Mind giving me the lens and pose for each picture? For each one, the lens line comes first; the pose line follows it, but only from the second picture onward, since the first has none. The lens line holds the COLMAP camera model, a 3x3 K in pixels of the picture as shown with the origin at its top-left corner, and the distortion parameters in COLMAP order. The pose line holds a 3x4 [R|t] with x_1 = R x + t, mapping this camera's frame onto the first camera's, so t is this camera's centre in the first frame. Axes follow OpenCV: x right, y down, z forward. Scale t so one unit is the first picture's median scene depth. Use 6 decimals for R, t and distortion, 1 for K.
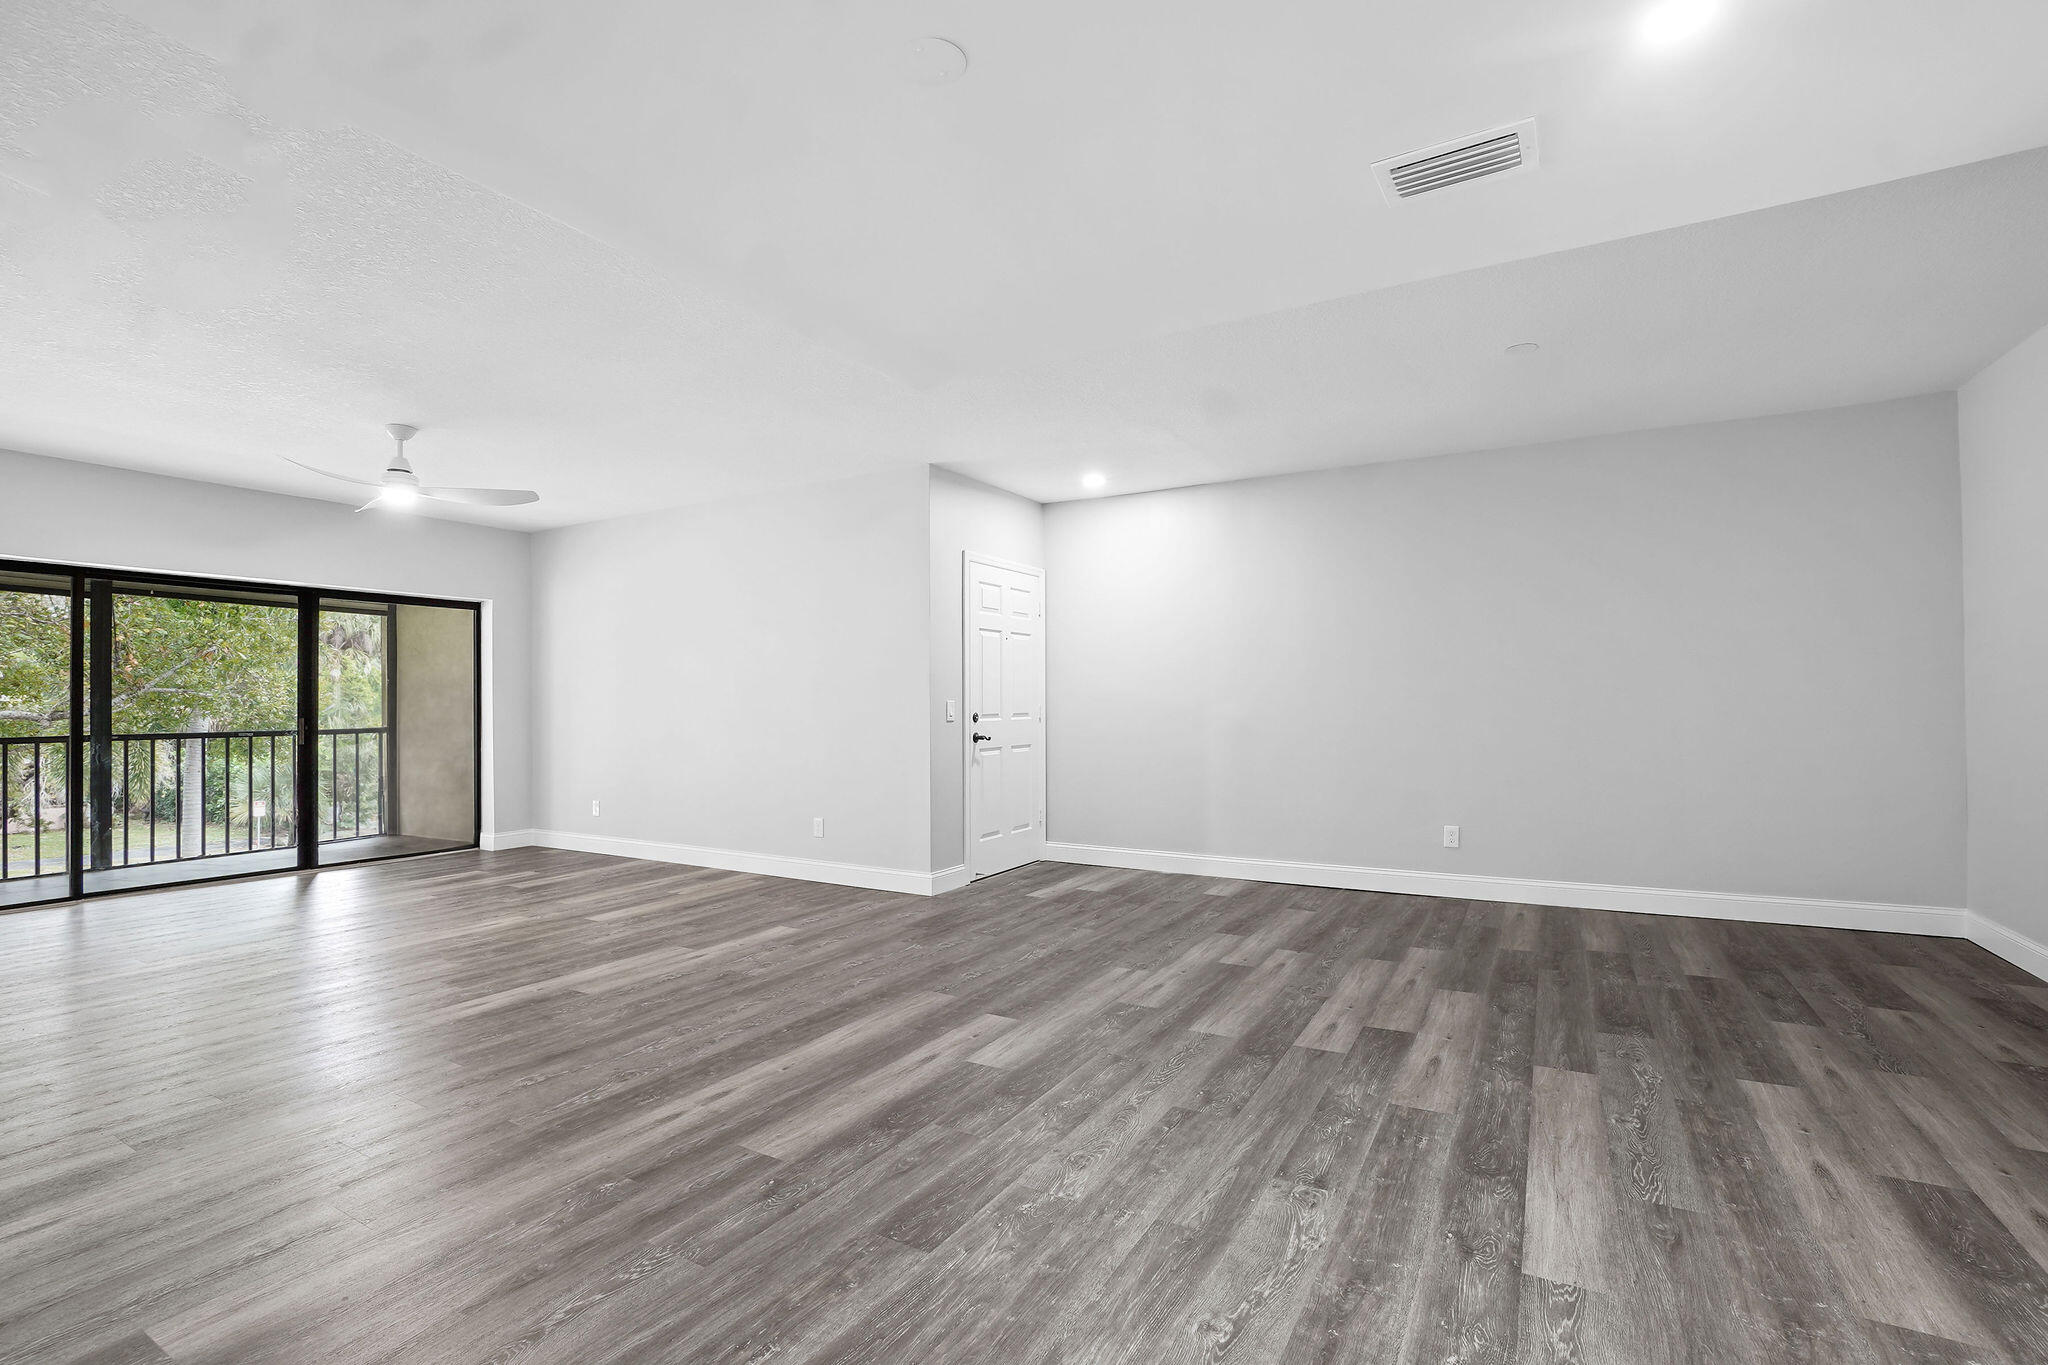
lens RADIAL K [[920.1, 0, 1027.5], [0, 920.1, 674.7], [0, 0, 1]] dist [-0.059204, 0.021836]
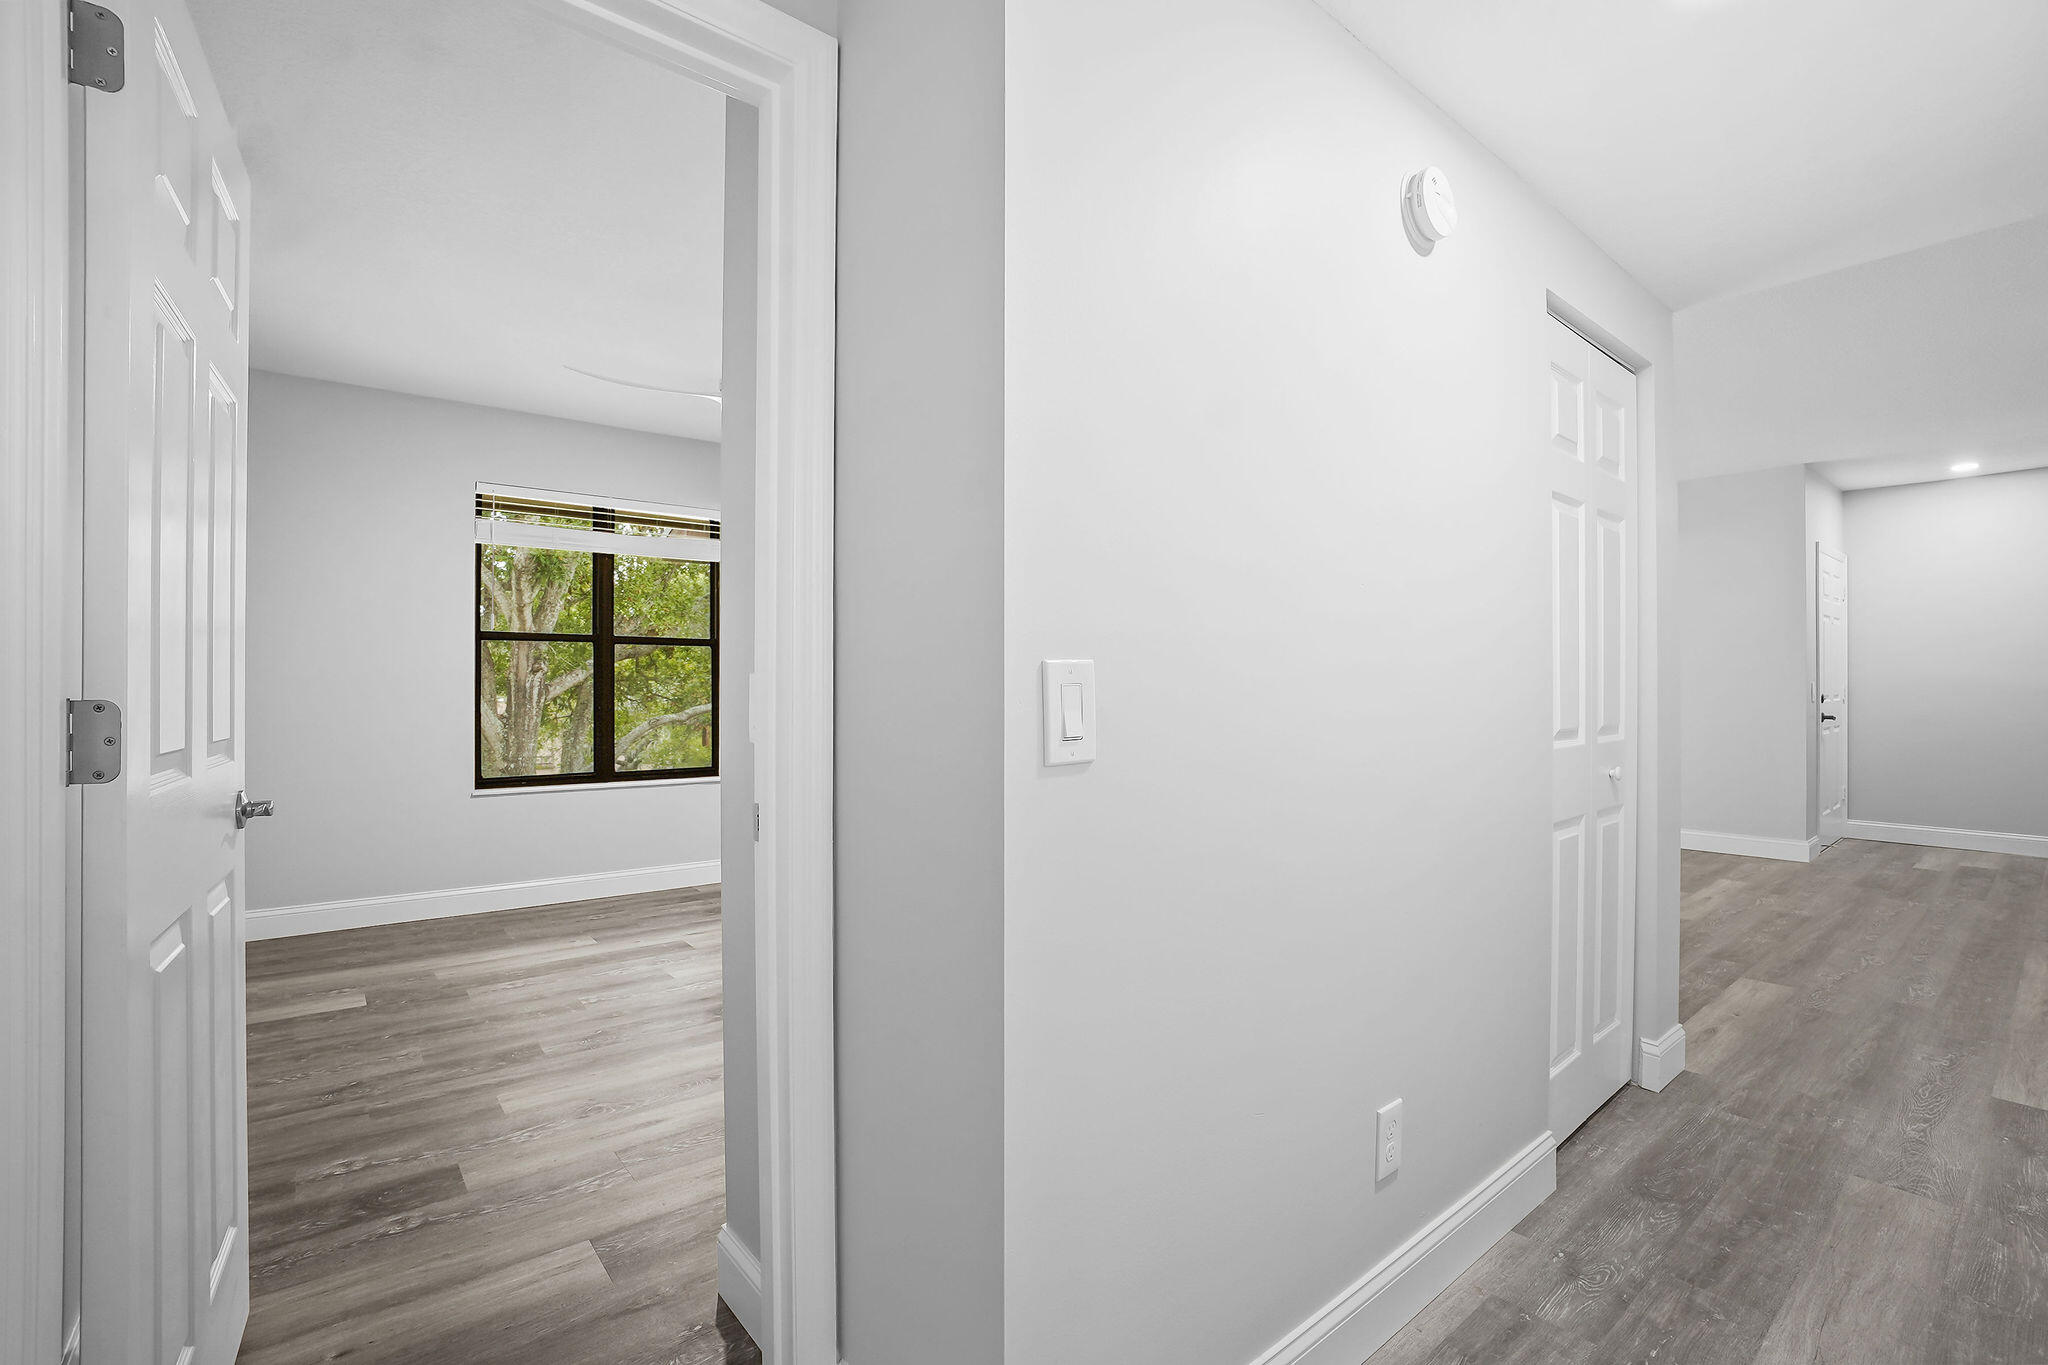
lens RADIAL K [[886.3, 0, 987.8], [0, 886.3, 688.3], [0, 0, 1]] dist [-0.059551, 0.013946]
pose [[0.918807, 0.005879, -0.394663, -1.039911], [0.007941, 0.999411, 0.033374, -0.015359], [0.394627, -0.033799, 0.918220, -0.518715]]
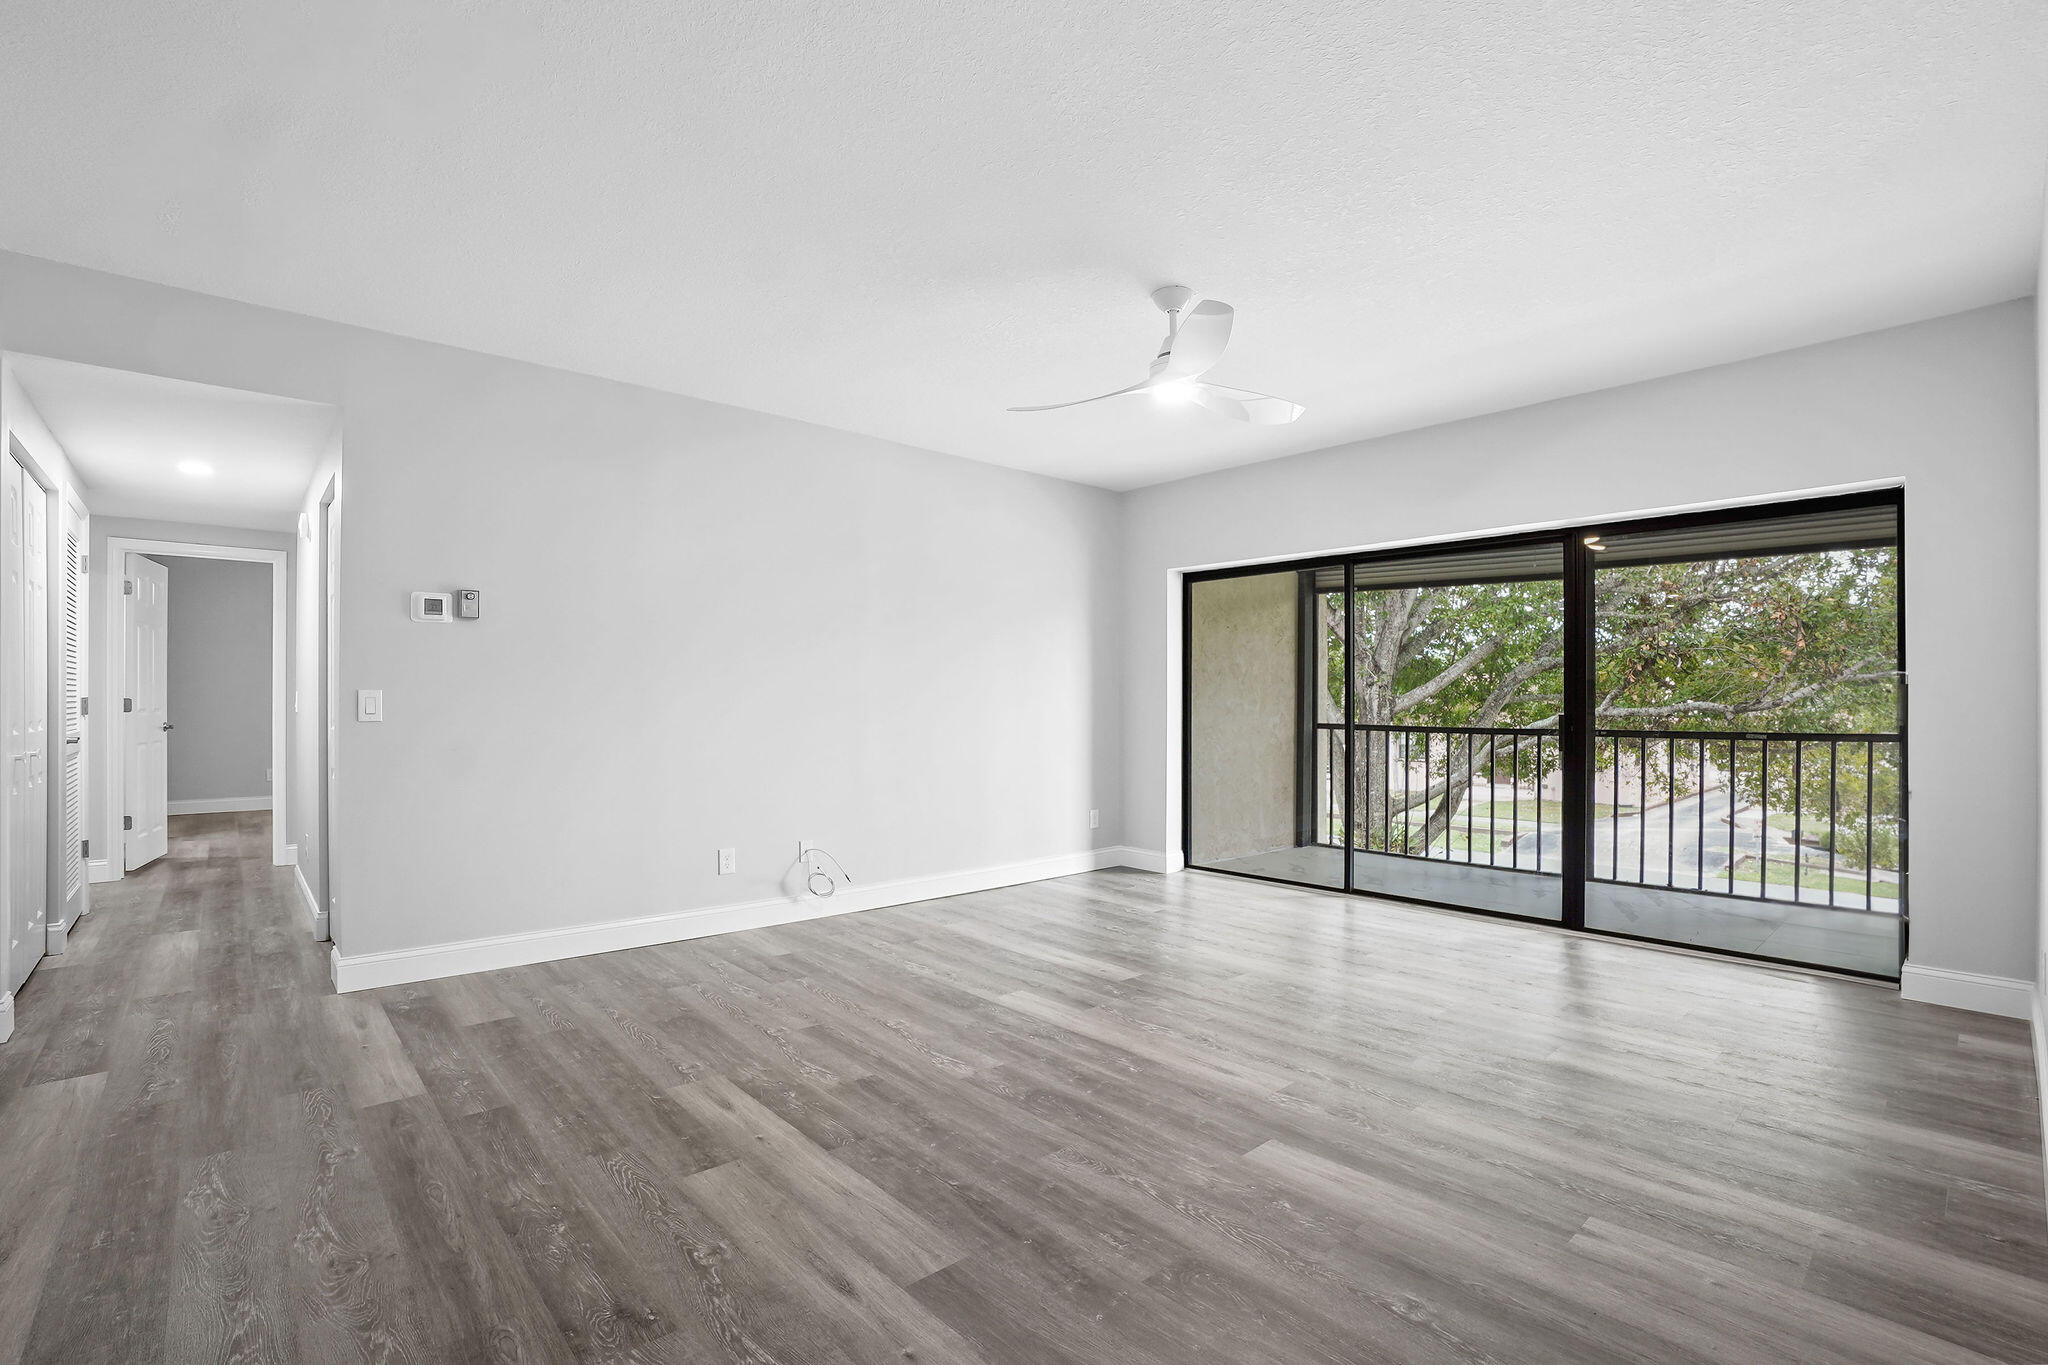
lens RADIAL K [[916.6, 0, 1019.3], [0, 916.6, 706.9], [0, 0, 1]] dist [-0.064262, 0.020802]
pose [[-0.309810, 0.011605, -0.950728, 0.010059], [0.029282, 0.999568, 0.002660, 0.052421], [0.950347, -0.027015, -0.310016, 1.598099]]
